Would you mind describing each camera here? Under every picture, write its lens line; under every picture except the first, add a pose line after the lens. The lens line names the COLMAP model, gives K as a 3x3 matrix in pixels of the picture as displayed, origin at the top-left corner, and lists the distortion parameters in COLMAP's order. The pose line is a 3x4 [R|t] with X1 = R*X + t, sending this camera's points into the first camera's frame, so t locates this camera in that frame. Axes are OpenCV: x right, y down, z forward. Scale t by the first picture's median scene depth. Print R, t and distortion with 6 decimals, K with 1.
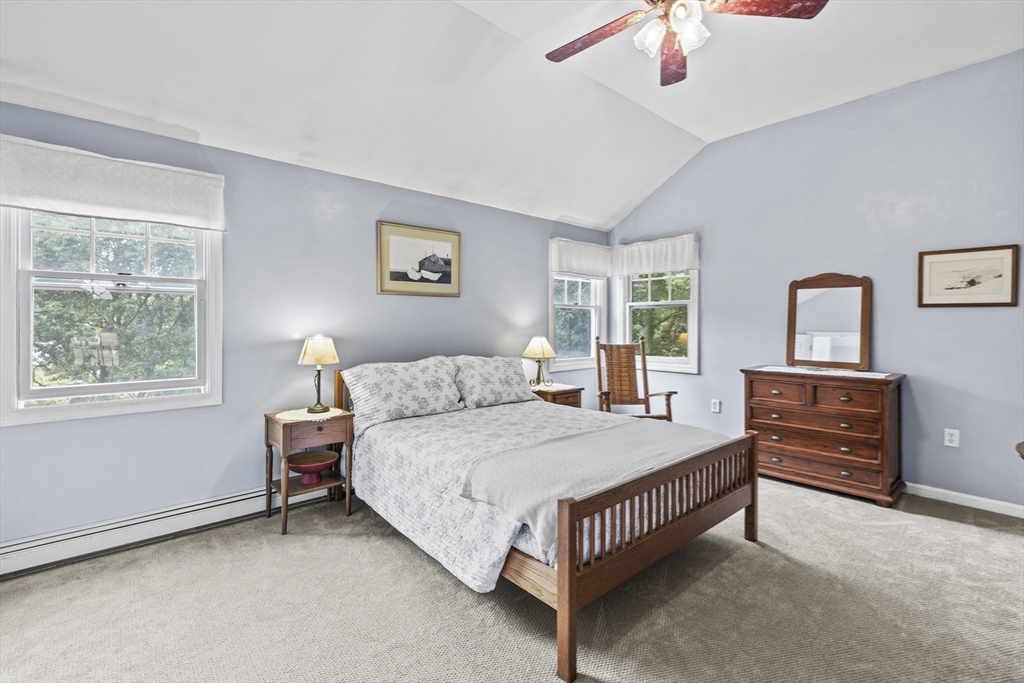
lens RADIAL K [[466.7, 0, 516.1], [0, 466.7, 319.9], [0, 0, 1]] dist [-0.001133, -0.000064]
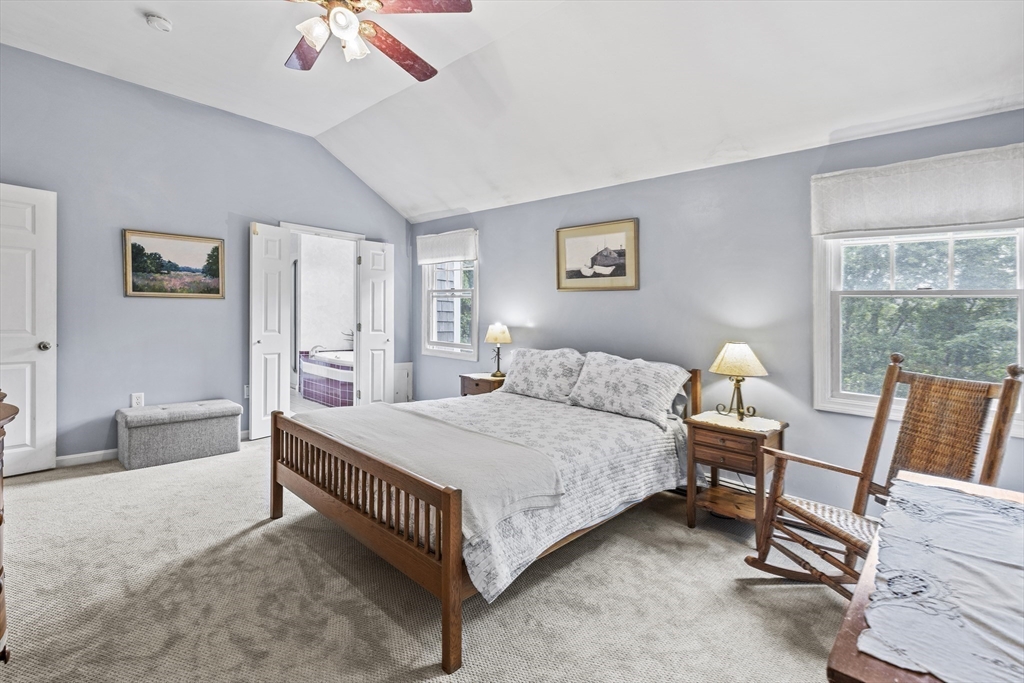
lens RADIAL K [[466.7, 0, 516.1], [0, 466.7, 319.9], [0, 0, 1]] dist [-0.001133, -0.000064]
pose [[0.084463, 0.004940, -0.996414, 0.797539], [-0.034743, 0.999394, 0.002010, 0.015379], [0.995821, 0.034448, 0.084584, 0.745061]]
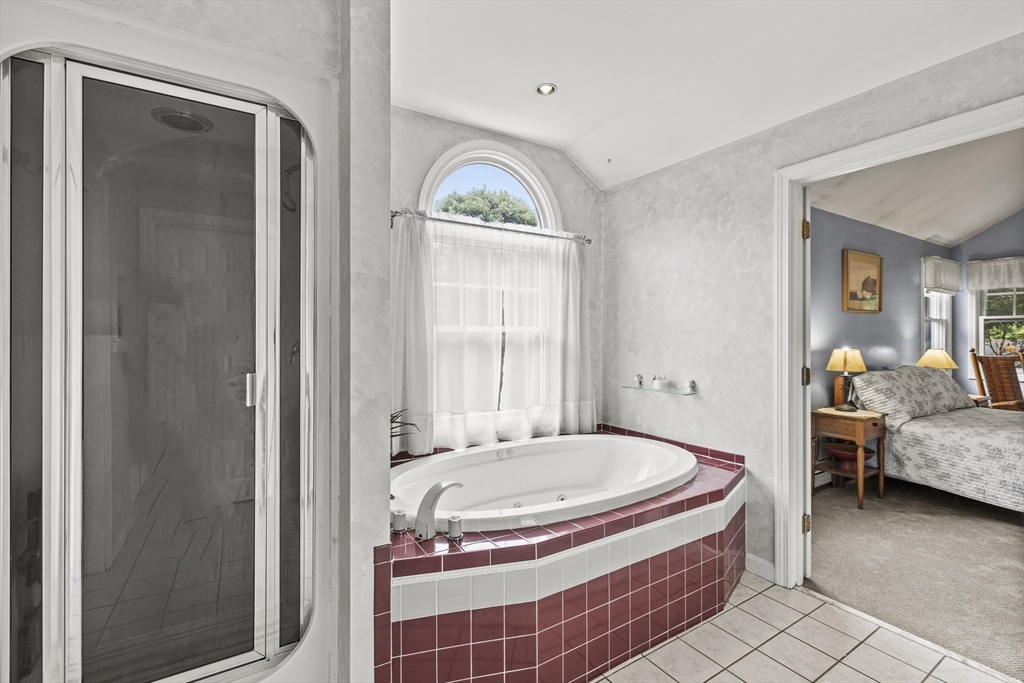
lens RADIAL K [[456.2, 0, 510.3], [0, 456.2, 328.7], [0, 0, 1]] dist [0.002931, 0.000461]
pose [[0.983601, 0.000548, -0.180355, -0.844282], [-0.001137, 0.999994, -0.003165, -0.007431], [0.180353, 0.003318, 0.983596, -0.249952]]
